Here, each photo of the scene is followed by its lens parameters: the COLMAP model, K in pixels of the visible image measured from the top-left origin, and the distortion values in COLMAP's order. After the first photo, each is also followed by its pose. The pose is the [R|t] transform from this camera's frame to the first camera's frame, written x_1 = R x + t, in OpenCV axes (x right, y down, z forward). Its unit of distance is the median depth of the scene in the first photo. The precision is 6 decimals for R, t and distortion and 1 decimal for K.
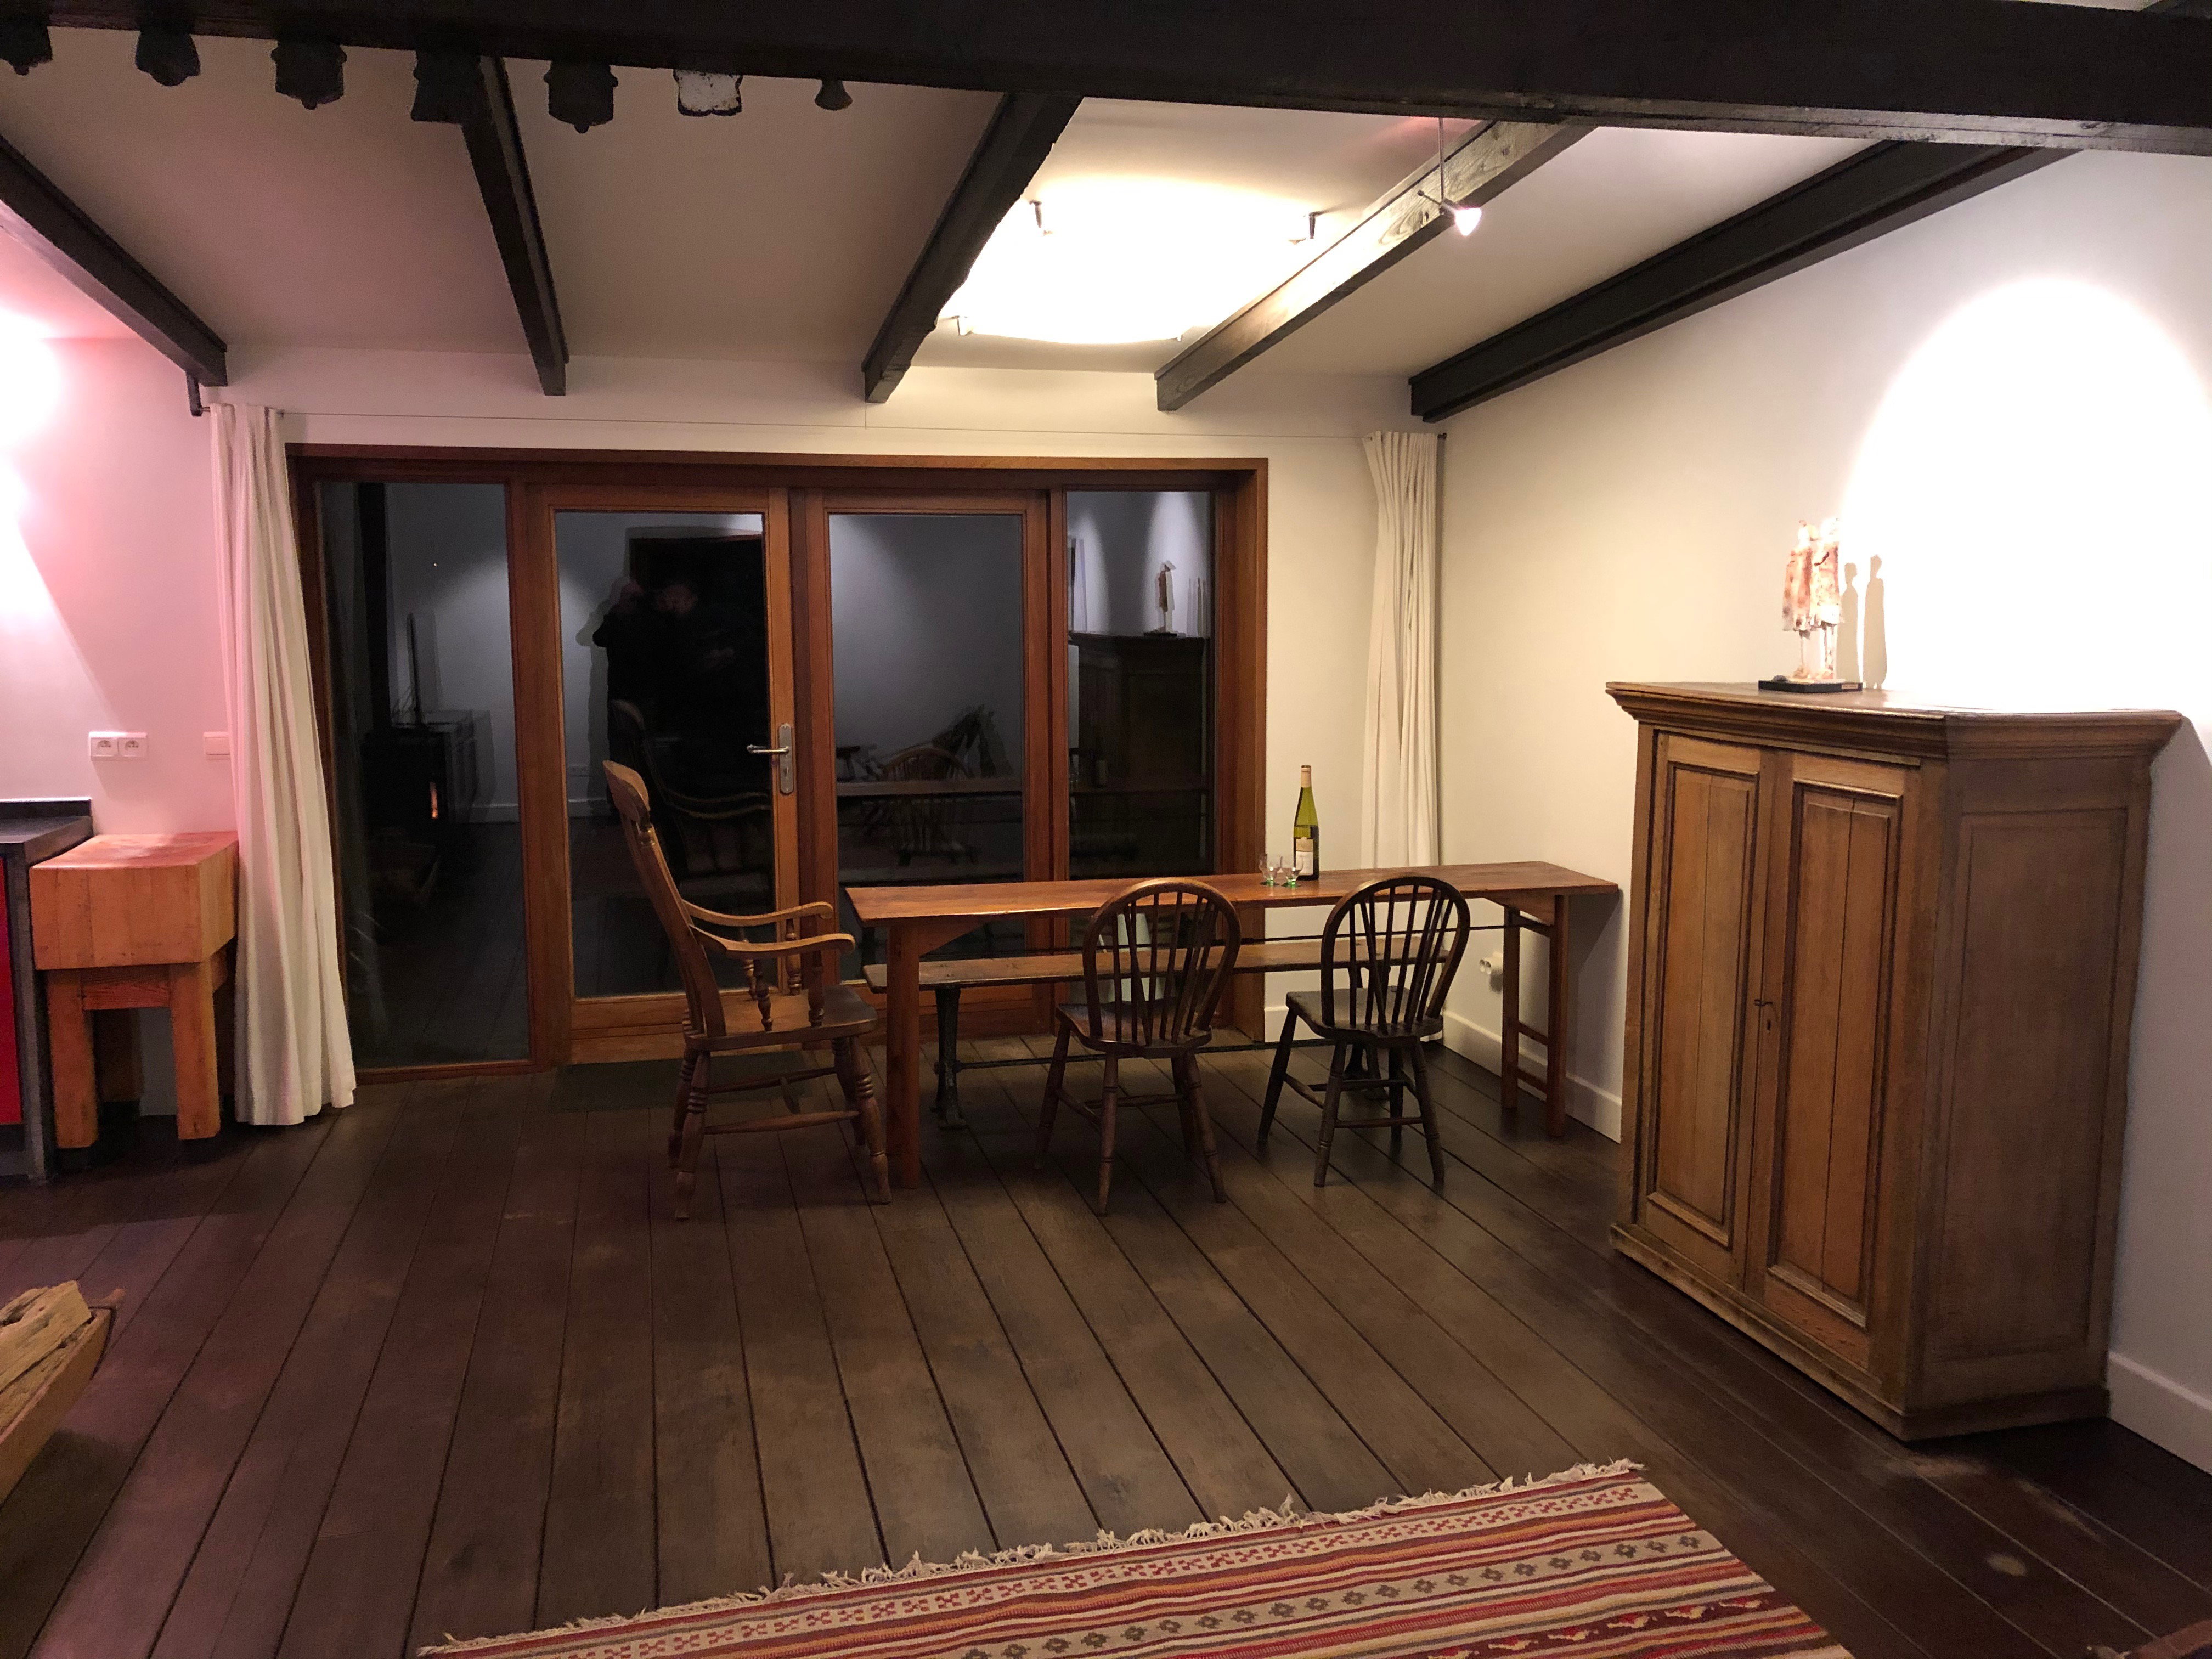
lens RADIAL K [[1765.4, 0, 1114.8], [0, 1765.4, 842.4], [0, 0, 1]] dist [0.006844, 0.012121]
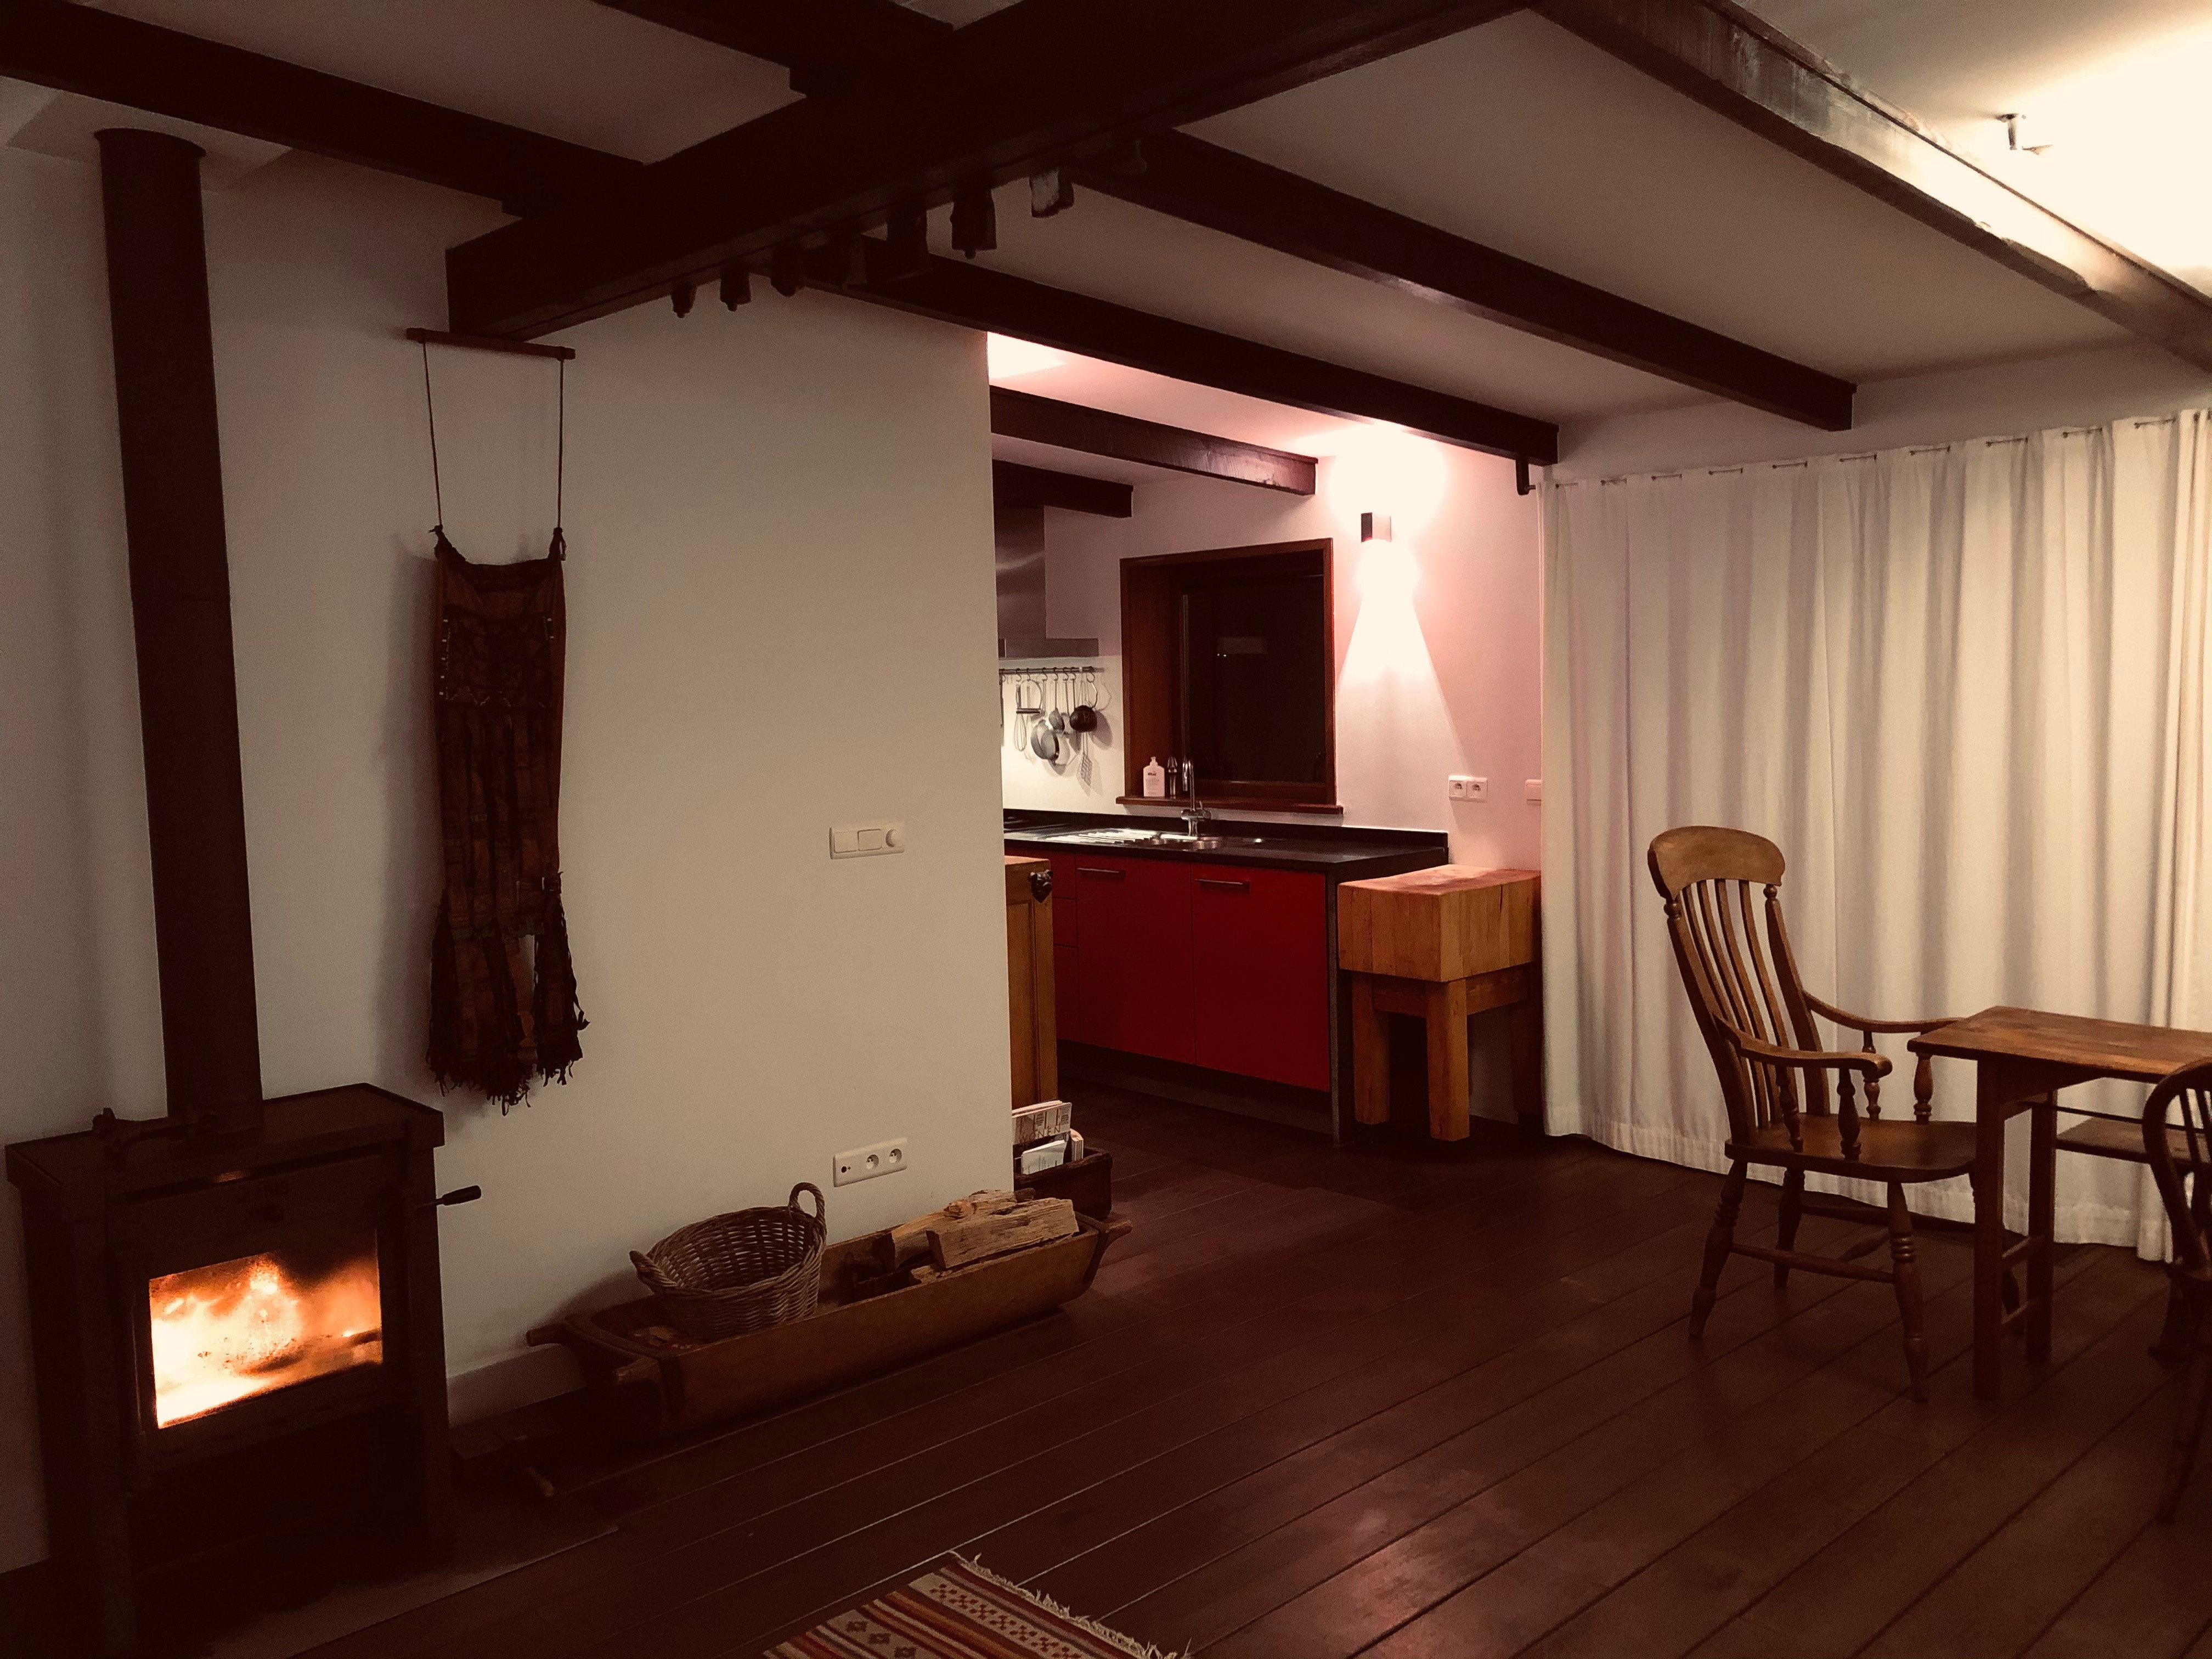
lens RADIAL K [[1786.5, 0, 1106.0], [0, 1786.5, 829.5], [0, 0, 1]] dist [0.035359, -0.000994]
pose [[0.492110, 0.068287, -0.867851, 0.454101], [-0.099937, 0.994759, 0.021604, -0.040797], [0.864778, 0.076099, 0.496355, 0.314395]]
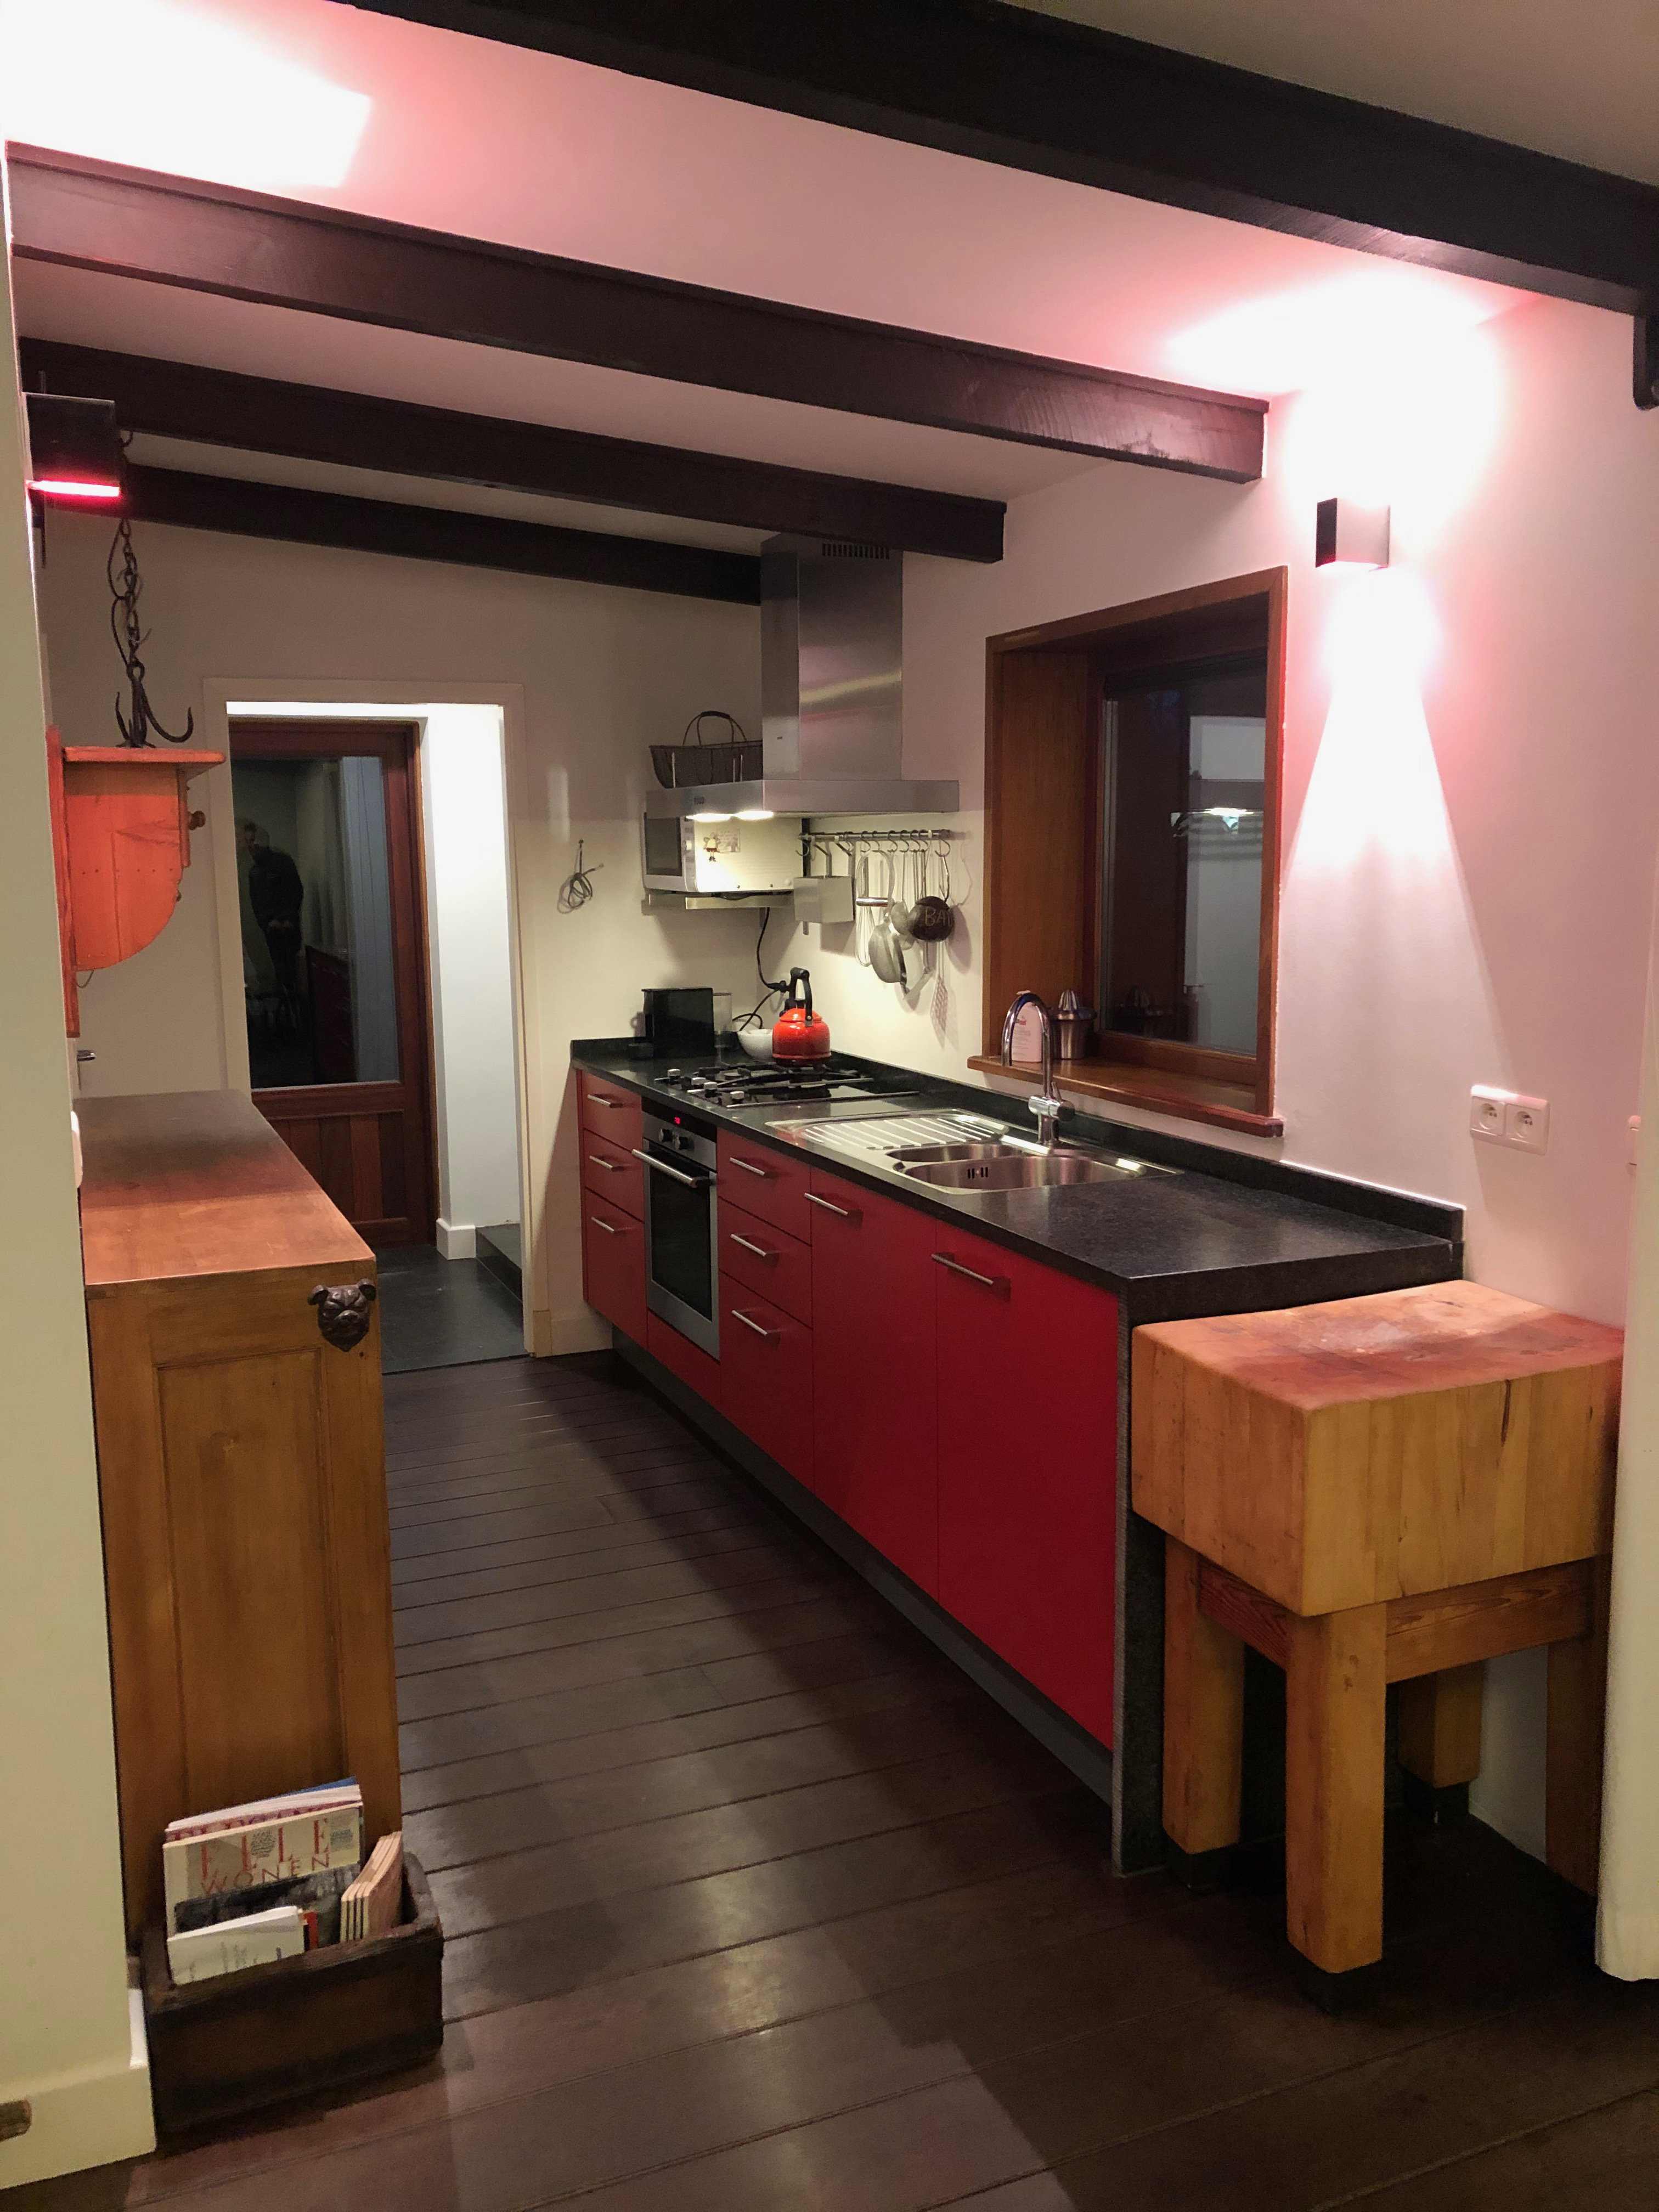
lens RADIAL K [[1811.0, 0, 829.5], [0, 1811.0, 1106.0], [0, 0, 1]] dist [0.003468, 0.004766]
pose [[0.160050, 0.145686, -0.976299, -0.120137], [-0.129963, 0.983549, 0.125462, -0.135528], [0.978516, 0.106803, 0.176351, 0.996200]]
